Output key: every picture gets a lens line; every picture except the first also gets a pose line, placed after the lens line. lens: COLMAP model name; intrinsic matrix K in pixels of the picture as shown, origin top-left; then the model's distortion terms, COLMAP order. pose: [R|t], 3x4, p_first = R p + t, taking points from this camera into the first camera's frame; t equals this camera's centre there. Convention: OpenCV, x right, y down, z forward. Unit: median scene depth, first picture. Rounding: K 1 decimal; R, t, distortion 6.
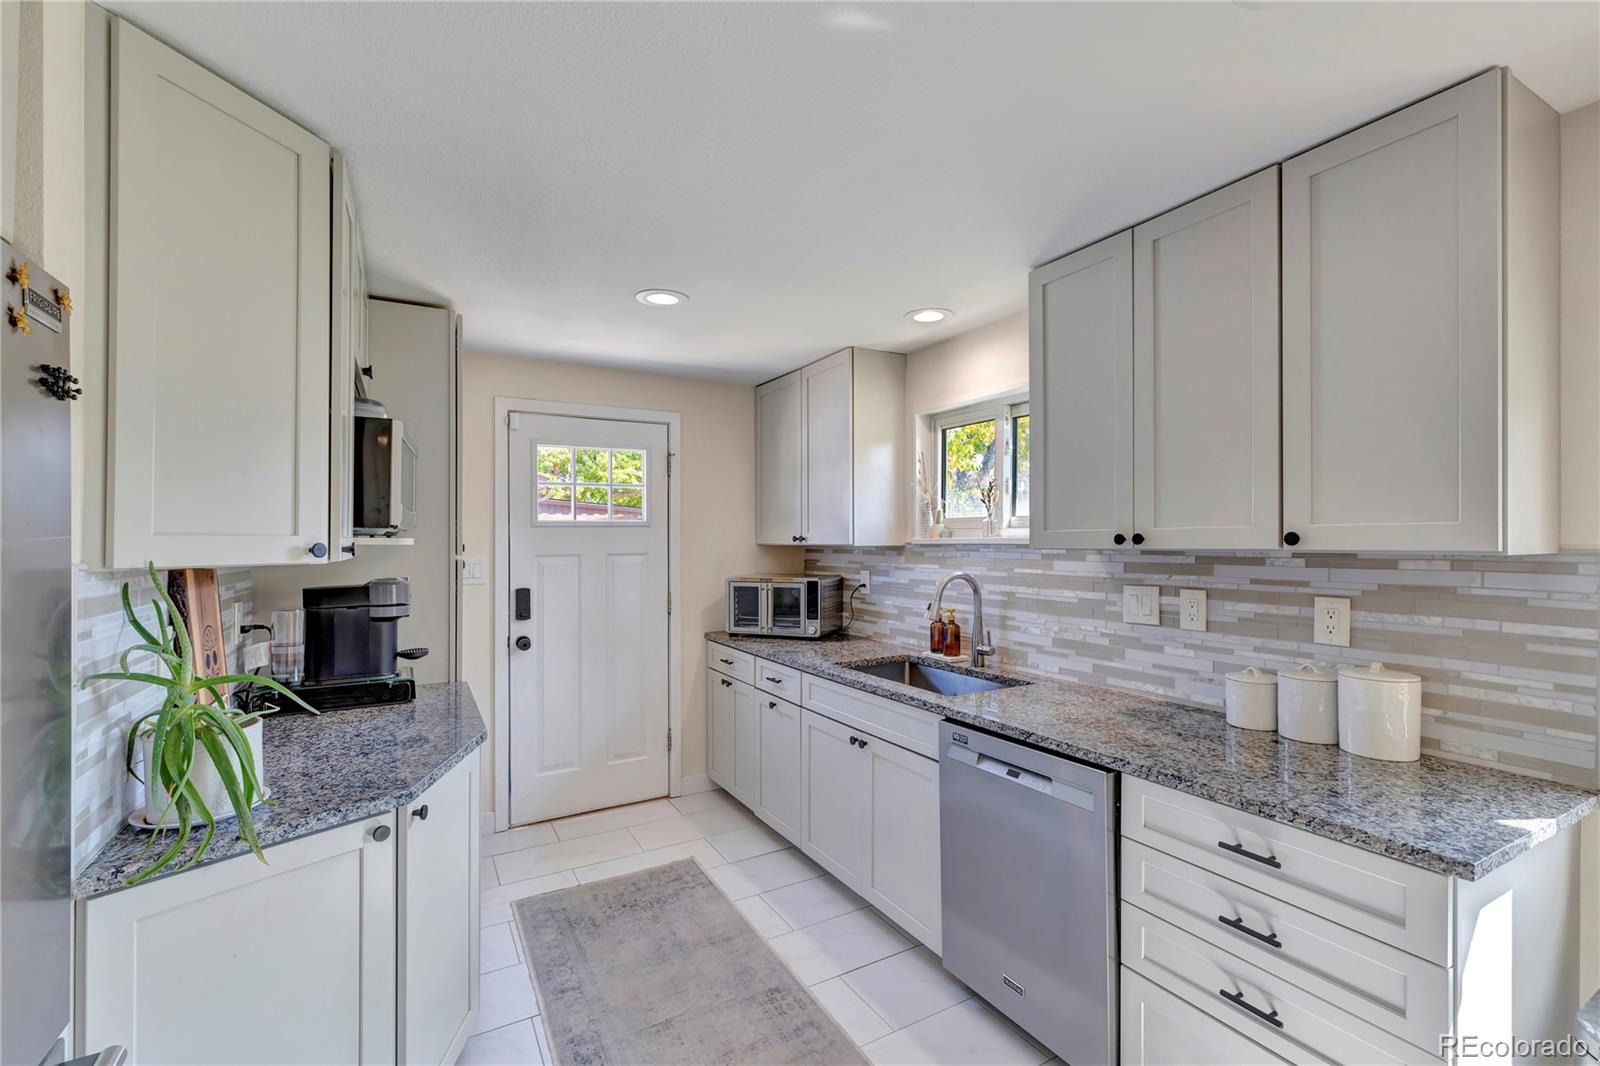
lens RADIAL K [[705.2, 0, 802.3], [0, 705.2, 540.0], [0, 0, 1]] dist [-0.001581, 0.001582]
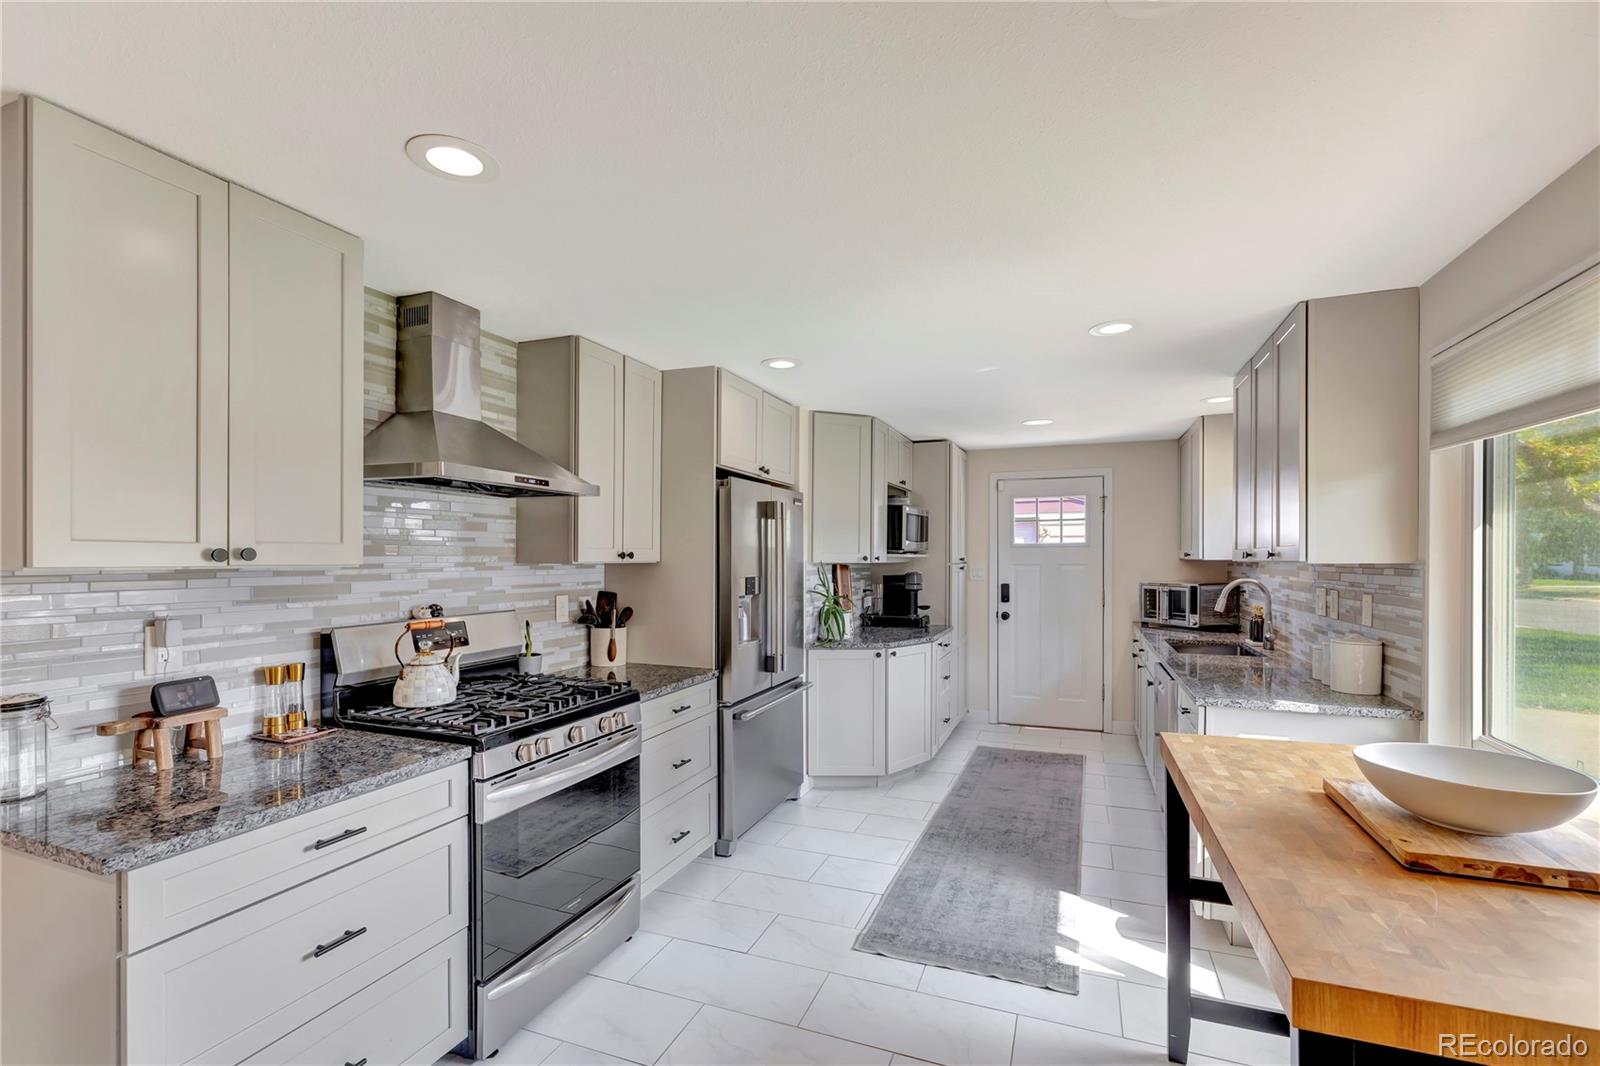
lens RADIAL K [[705.2, 0, 773.9], [0, 705.2, 561.6], [0, 0, 1]] dist [-0.001581, 0.001582]
pose [[0.601070, 0.008933, -0.799147, 0.850759], [-0.003304, 0.999957, 0.008692, 0.003436], [0.799190, -0.002584, 0.601073, -0.633310]]
